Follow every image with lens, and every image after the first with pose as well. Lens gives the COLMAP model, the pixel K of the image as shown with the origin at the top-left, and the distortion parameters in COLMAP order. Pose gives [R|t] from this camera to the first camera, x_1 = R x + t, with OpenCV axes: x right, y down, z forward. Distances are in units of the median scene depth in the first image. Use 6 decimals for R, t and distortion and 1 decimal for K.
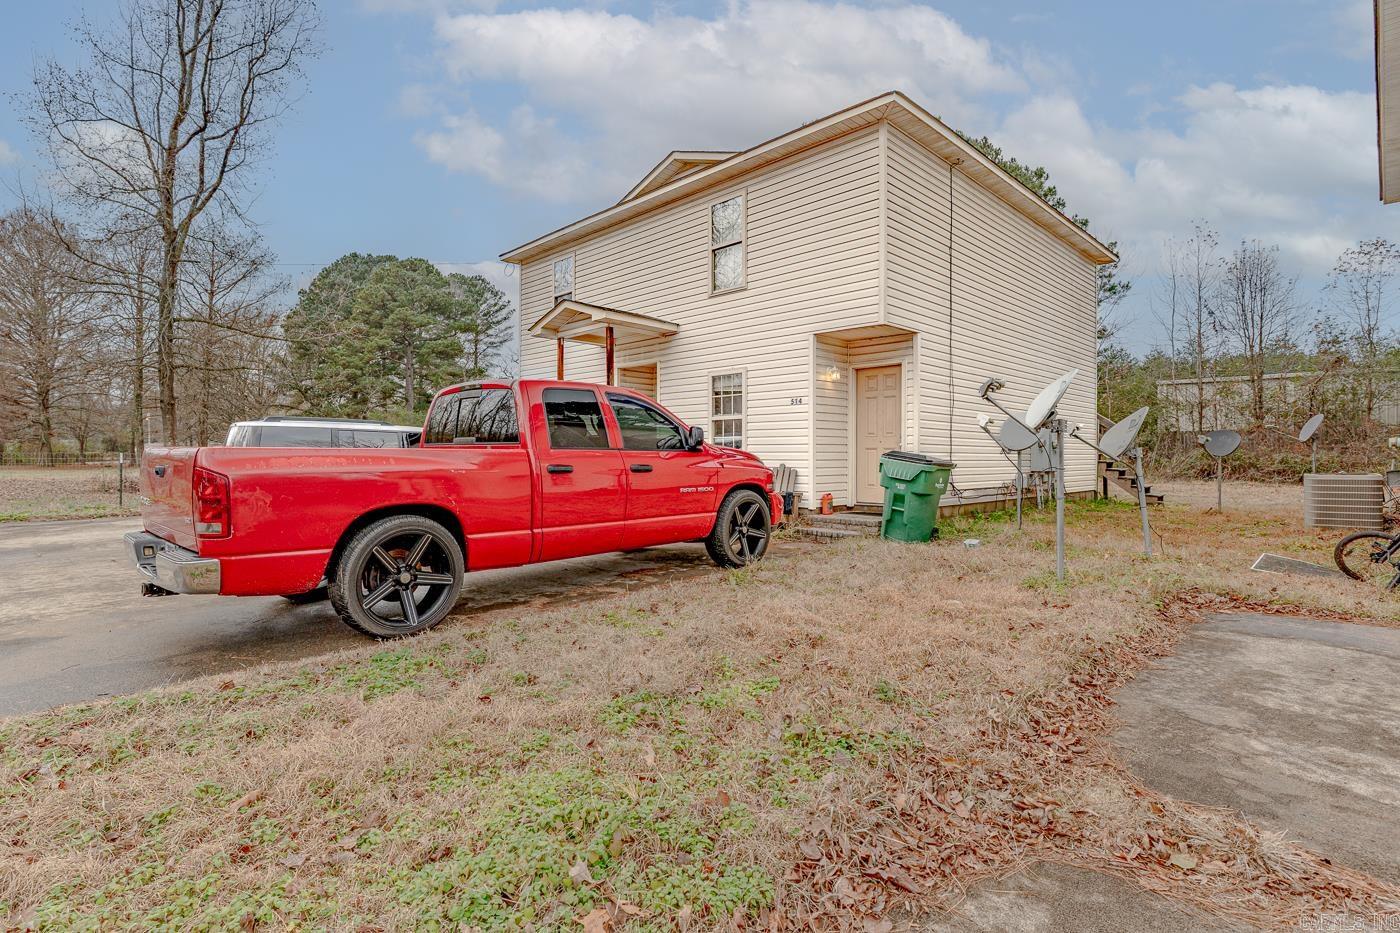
lens RADIAL K [[680.0, 0, 693.2], [0, 680.0, 455.2], [0, 0, 1]] dist [0.000257, 0.000396]
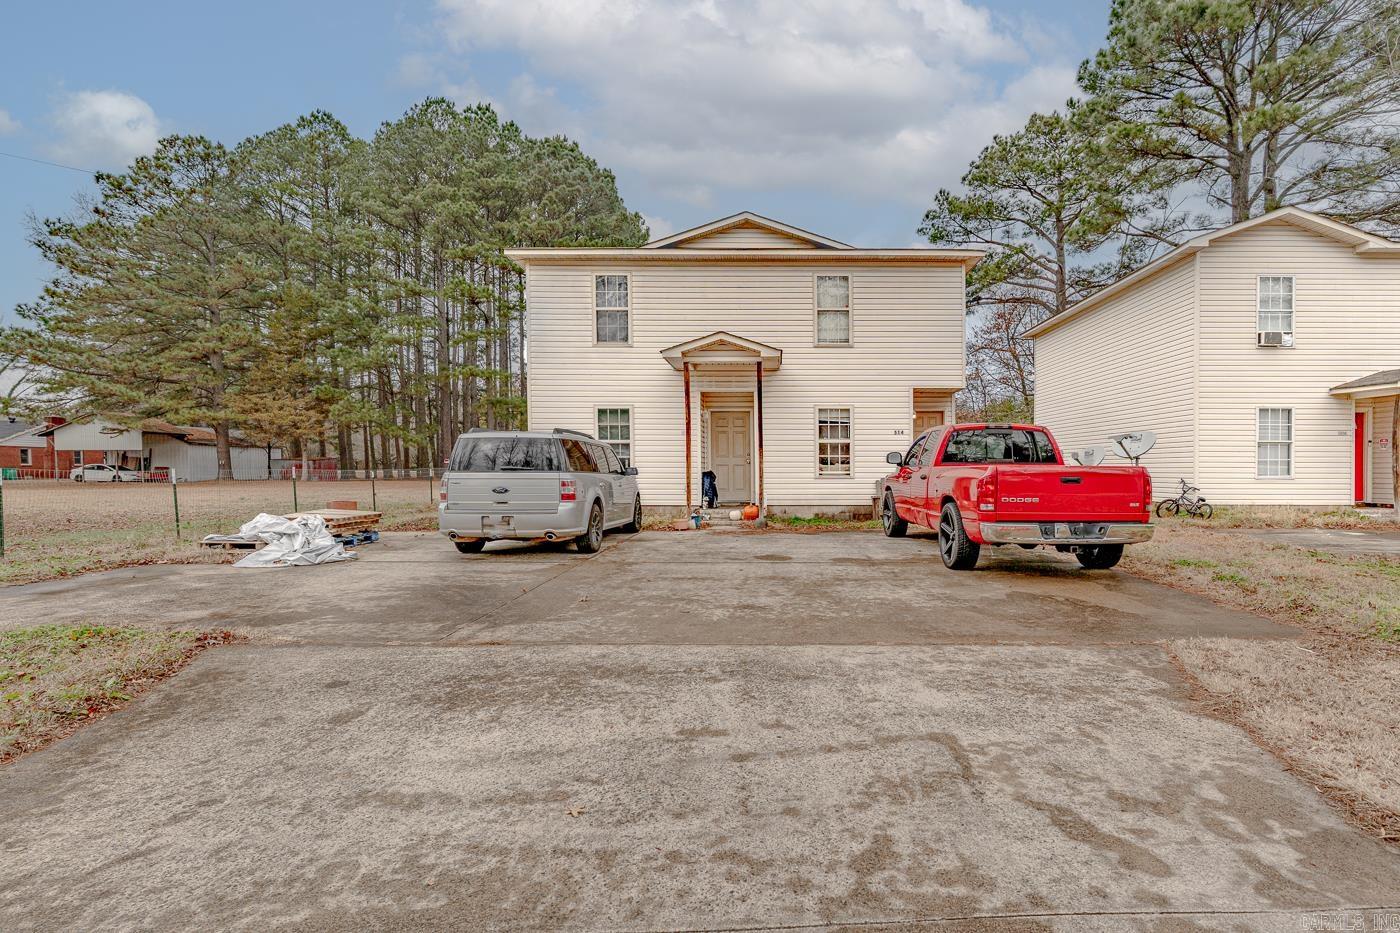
lens RADIAL K [[666.1, 0, 698.5], [0, 666.1, 470.8], [0, 0, 1]] dist [0.001493, 0.000047]
pose [[0.695115, -0.003489, 0.718890, -1.029948], [0.000605, 0.999991, 0.004269, -0.003229], [-0.718898, -0.002532, 0.695111, 0.277009]]
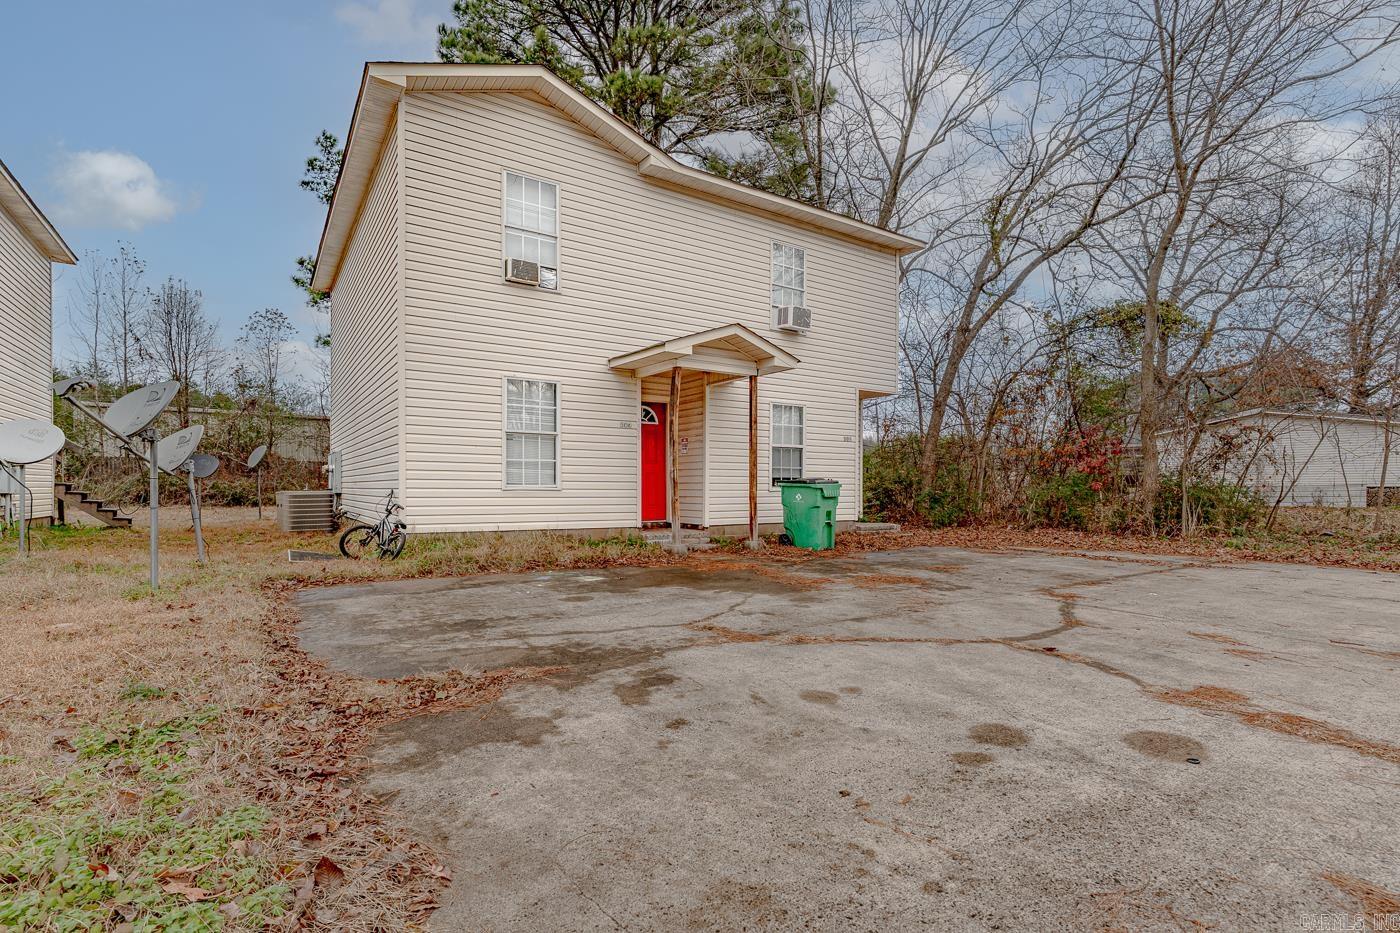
lens RADIAL K [[673.1, 0, 690.3], [0, 673.1, 490.9], [0, 0, 1]] dist [0.002174, 0.000250]
pose [[0.199737, -0.004551, 0.979839, -0.136118], [-0.003414, 0.999980, 0.005340, 0.014629], [-0.979844, -0.004412, 0.199717, 0.012281]]
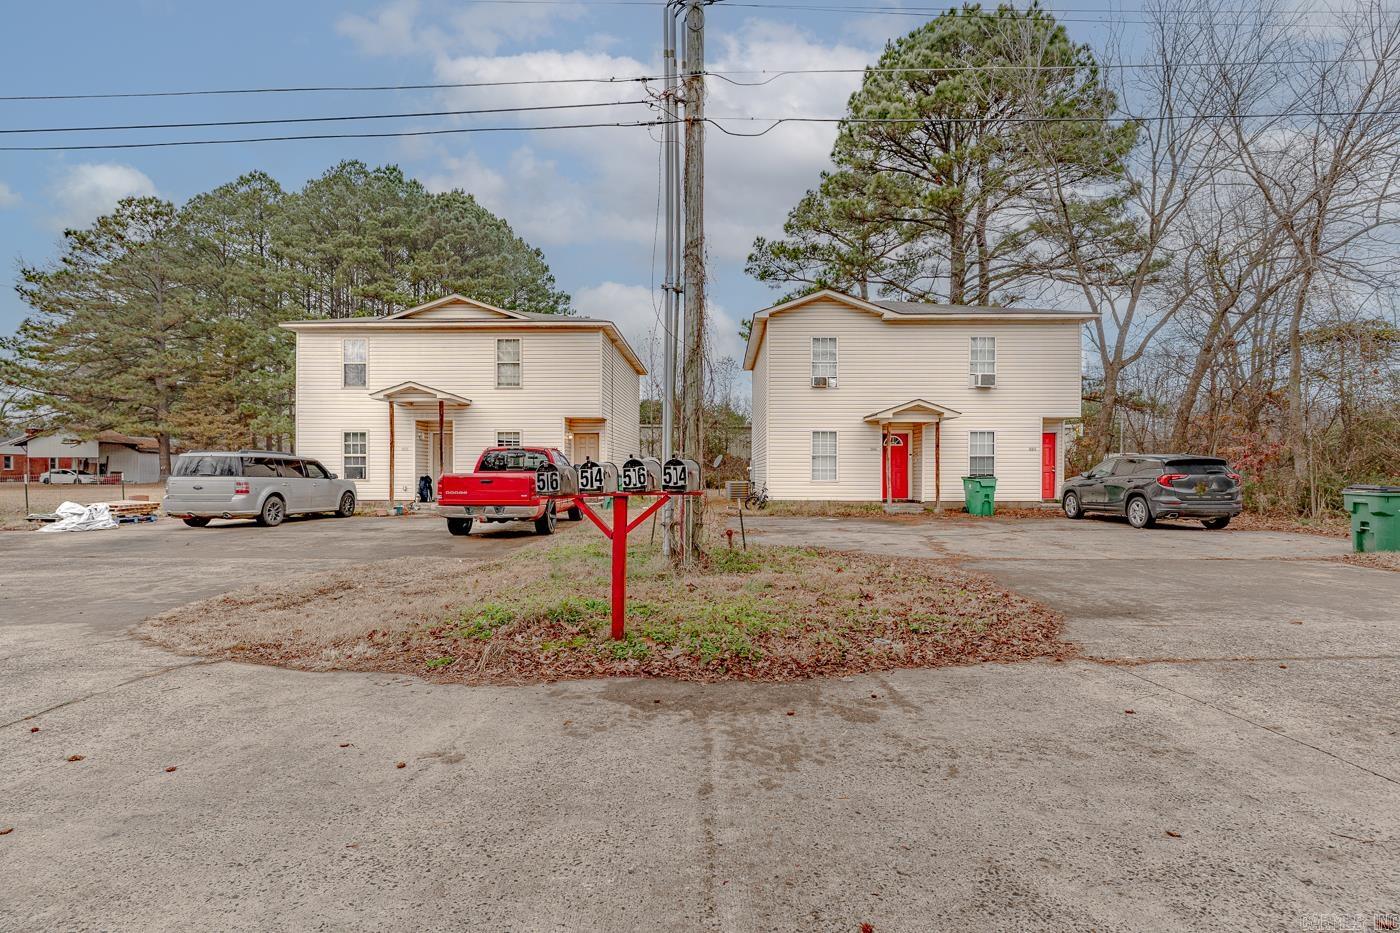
lens RADIAL K [[680.3, 0, 703.3], [0, 680.3, 454.5], [0, 0, 1]] dist [0.001786, -0.000985]
pose [[0.715306, 0.017470, 0.698593, -0.848928], [-0.000038, 0.999688, -0.024961, -0.008965], [-0.698811, 0.017828, 0.715084, -0.693408]]
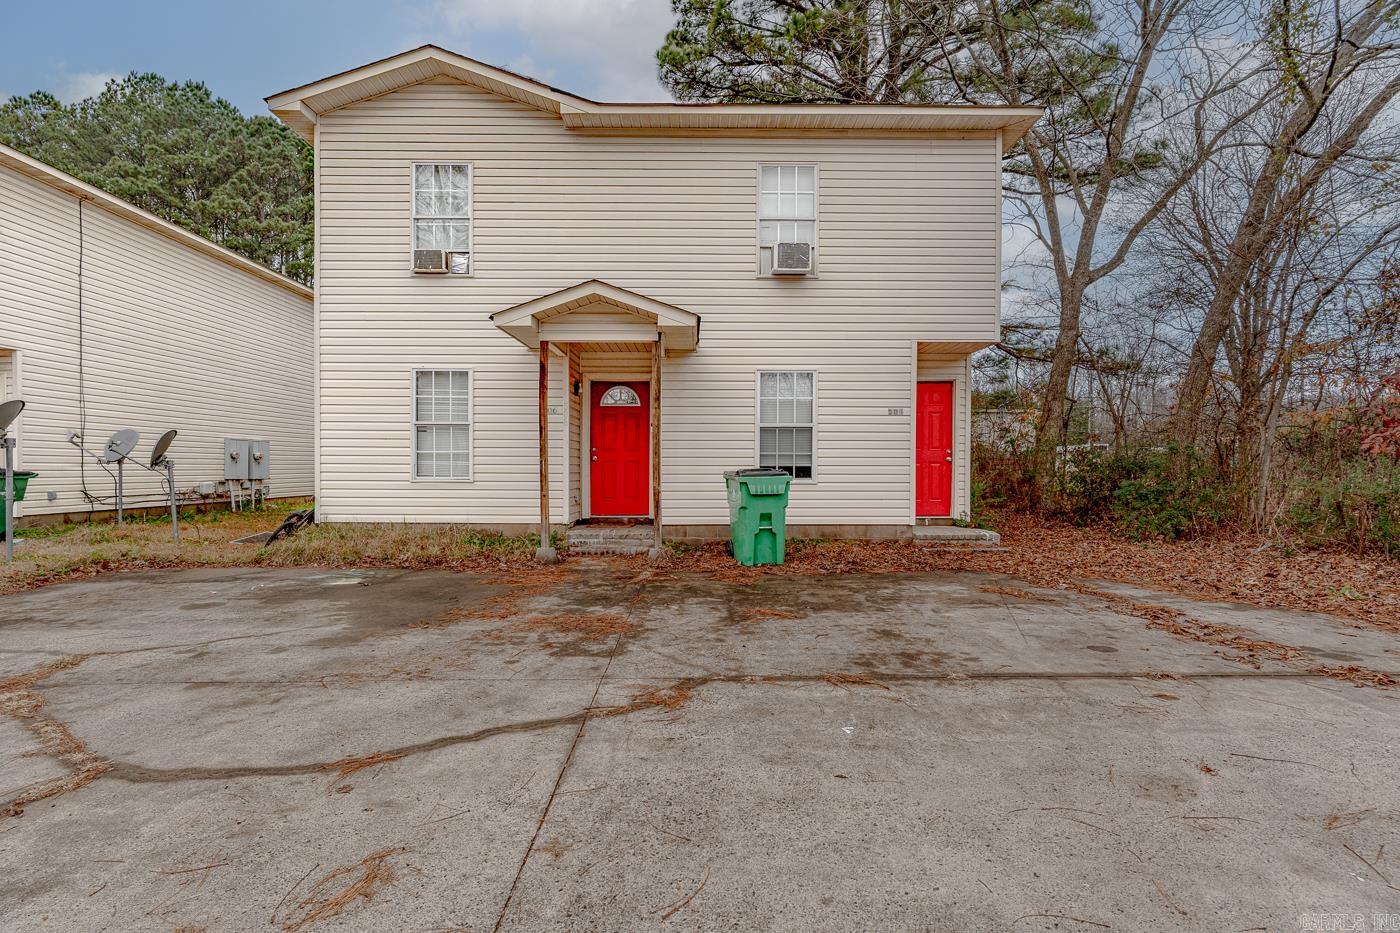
lens RADIAL K [[666.1, 0, 698.5], [0, 666.1, 470.8], [0, 0, 1]] dist [0.001493, 0.000047]
pose [[0.698955, -0.003901, 0.715155, 0.279285], [-0.002014, 0.999970, 0.007422, -0.001514], [-0.715163, -0.006628, 0.698926, -0.414842]]
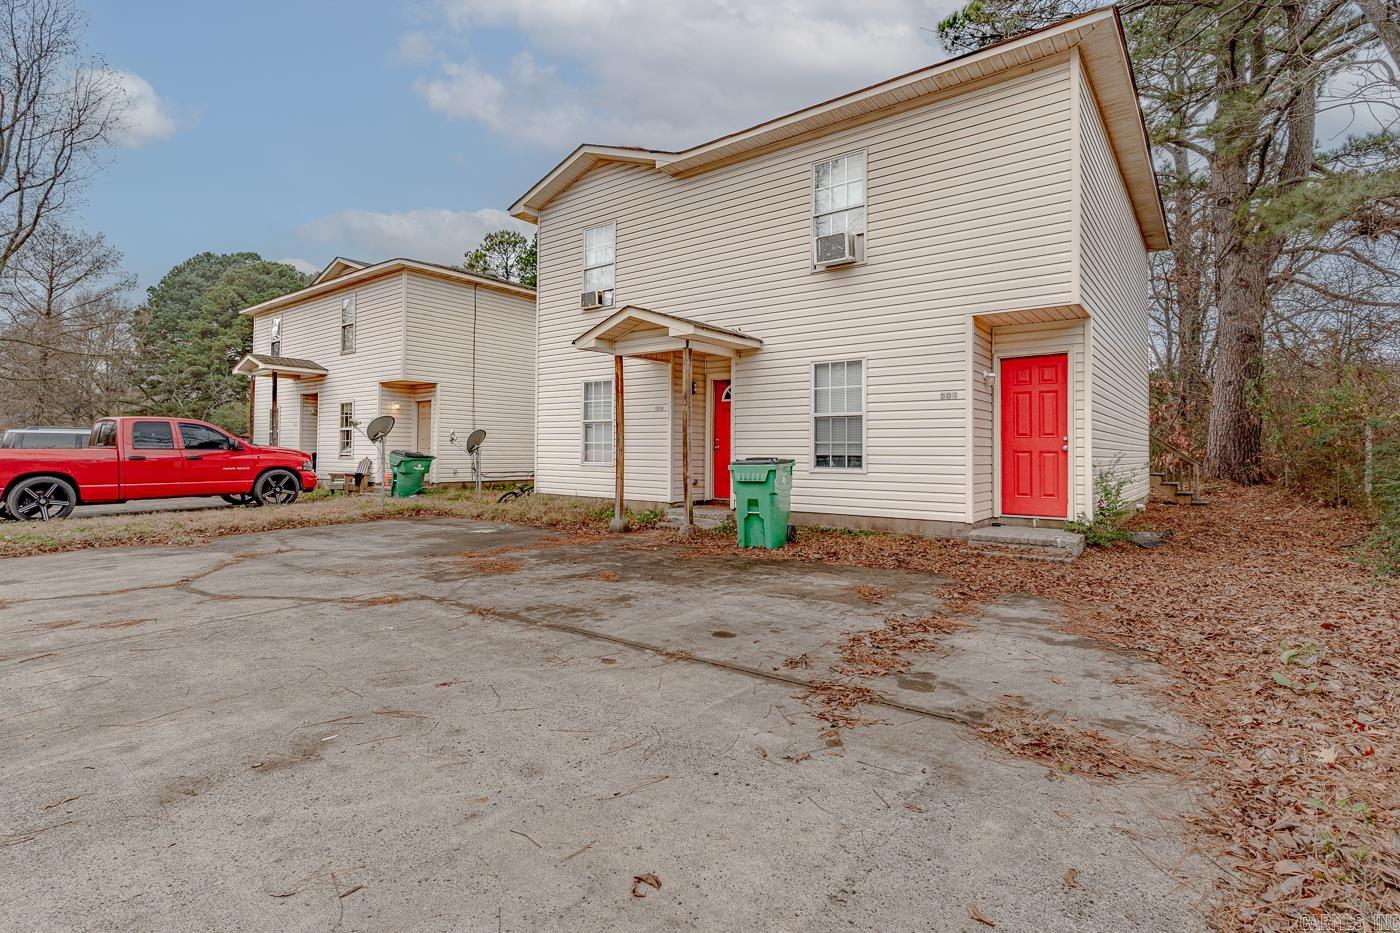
lens RADIAL K [[682.3, 0, 697.3], [0, 682.3, 433.6], [0, 0, 1]] dist [-0.000937, 0.000033]
pose [[0.991386, 0.008609, 0.130693, 0.654679], [-0.005290, 0.999655, -0.025723, -0.005566], [-0.130869, 0.024810, 0.991089, -0.723264]]
